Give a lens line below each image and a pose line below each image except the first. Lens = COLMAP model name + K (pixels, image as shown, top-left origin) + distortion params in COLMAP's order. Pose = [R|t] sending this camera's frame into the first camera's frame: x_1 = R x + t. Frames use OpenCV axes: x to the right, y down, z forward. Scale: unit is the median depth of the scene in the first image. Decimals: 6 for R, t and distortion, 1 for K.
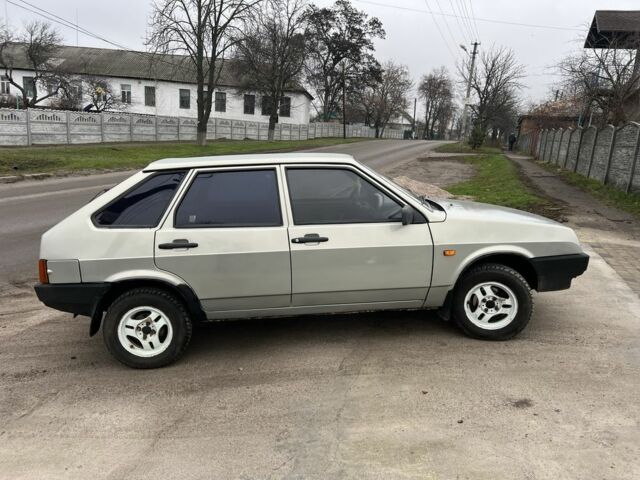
lens RADIAL K [[483.1, 0, 324.4], [0, 483.1, 229.9], [0, 0, 1]] dist [0.059302, -0.064791]
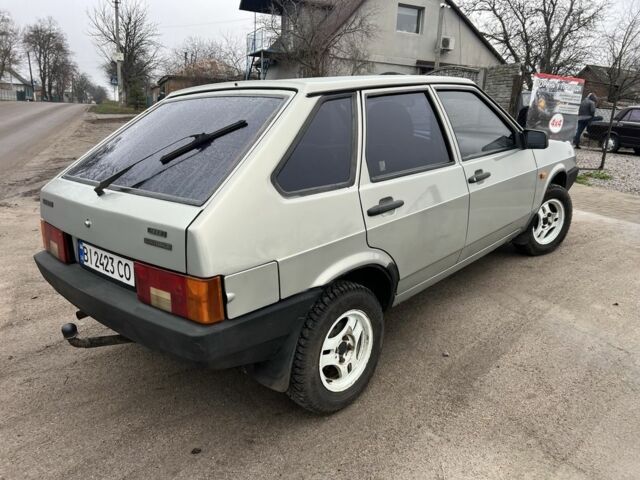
lens RADIAL K [[477.9, 0, 320.0], [0, 477.9, 240.0], [0, 0, 1]] dist [0.062008, -0.065713]
pose [[0.741182, -0.196187, 0.641997, -0.753374], [0.136741, 0.980414, 0.141736, -0.026962], [-0.657230, -0.017265, 0.753492, 0.539254]]
